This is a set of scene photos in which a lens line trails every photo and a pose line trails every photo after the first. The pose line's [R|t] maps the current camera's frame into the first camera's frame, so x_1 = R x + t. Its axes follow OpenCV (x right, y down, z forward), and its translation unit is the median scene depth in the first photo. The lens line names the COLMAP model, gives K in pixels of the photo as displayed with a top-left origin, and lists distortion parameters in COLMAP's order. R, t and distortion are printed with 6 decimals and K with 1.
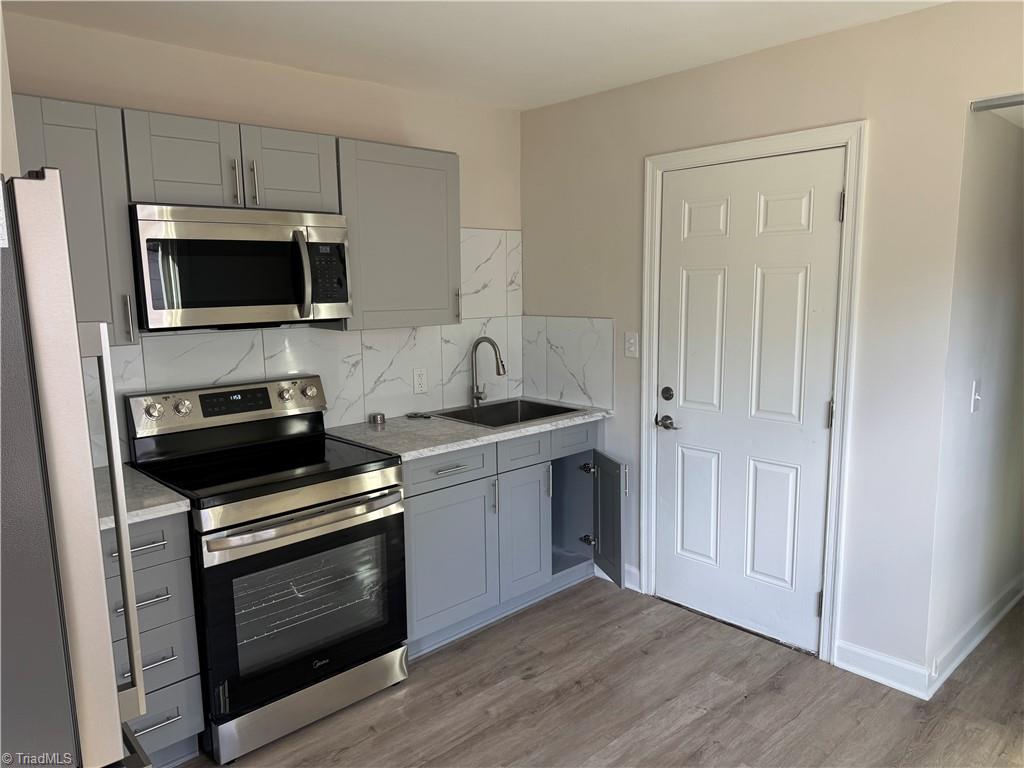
lens RADIAL K [[718.4, 0, 515.8], [0, 718.4, 390.0], [0, 0, 1]] dist [0.102316, -0.146487]
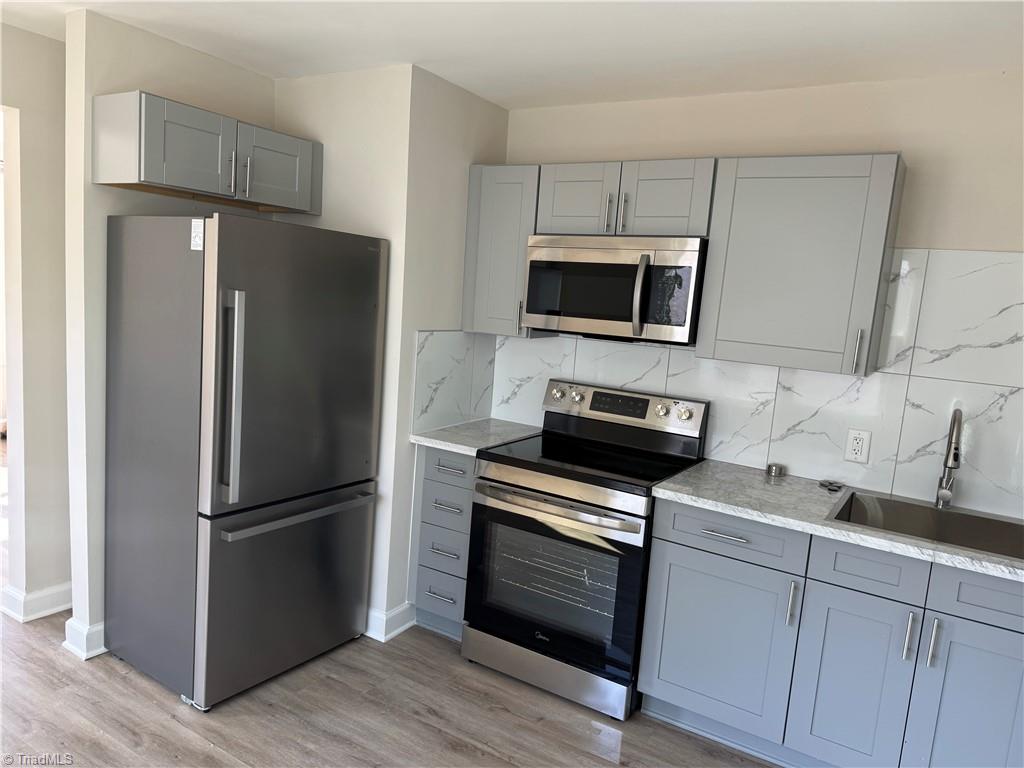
lens RADIAL K [[718.4, 0, 515.8], [0, 718.4, 390.0], [0, 0, 1]] dist [0.102316, -0.146487]
pose [[0.248621, 0.167258, -0.954050, 0.676284], [-0.224493, 0.968108, 0.111221, -0.099449], [0.942226, 0.186526, 0.278240, 0.551100]]
